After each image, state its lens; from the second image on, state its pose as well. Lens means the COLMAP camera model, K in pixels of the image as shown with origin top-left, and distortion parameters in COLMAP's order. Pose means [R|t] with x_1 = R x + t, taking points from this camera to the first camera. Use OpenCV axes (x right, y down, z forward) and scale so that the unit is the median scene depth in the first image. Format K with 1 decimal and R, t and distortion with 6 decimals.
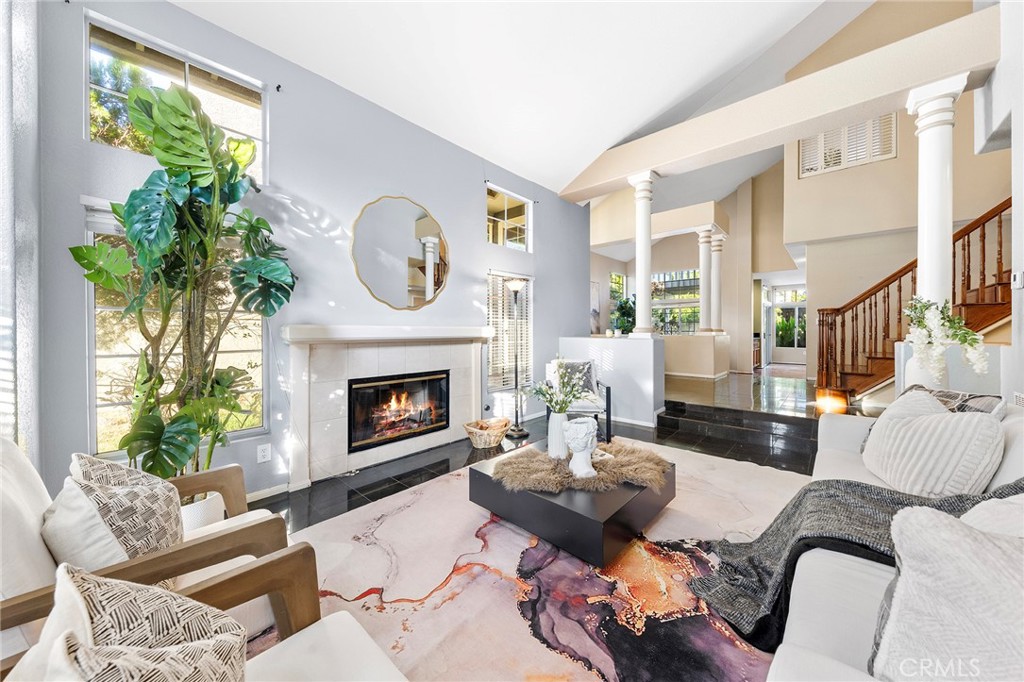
lens RADIAL K [[347.4, 0, 510.1], [0, 347.4, 325.5], [0, 0, 1]] dist [0.001541, -0.000130]
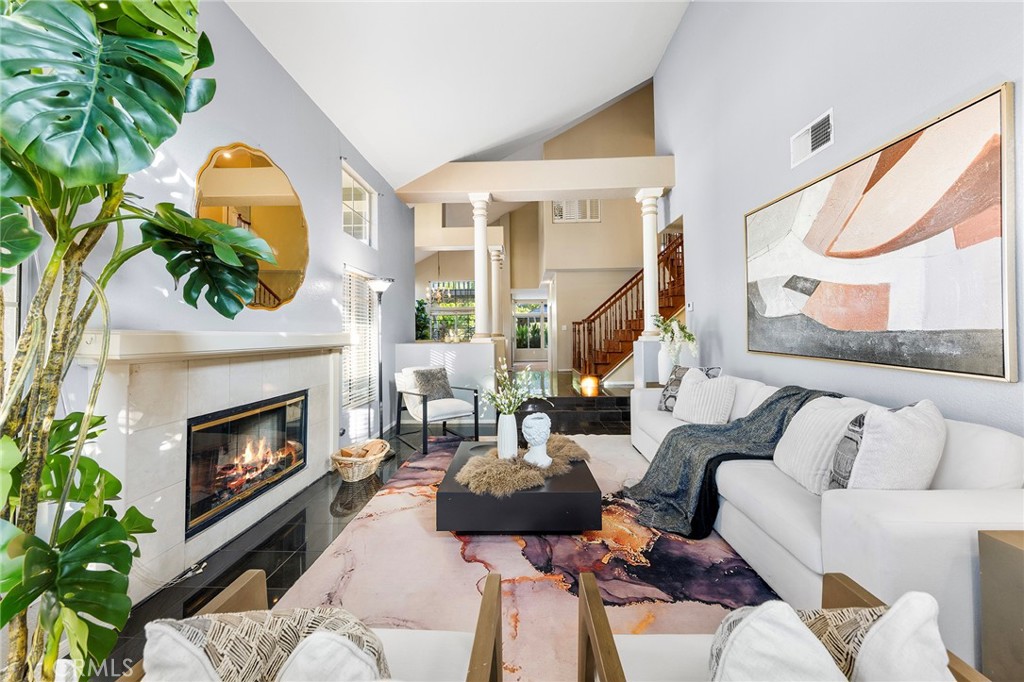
lens RADIAL K [[357.9, 0, 513.7], [0, 357.9, 317.0], [0, 0, 1]] dist [0.011522, -0.000081]
pose [[0.761512, 0.023914, 0.647709, -0.381467], [0.004389, 0.999106, -0.042048, 0.004235], [-0.648136, 0.034863, 0.760727, 0.111157]]
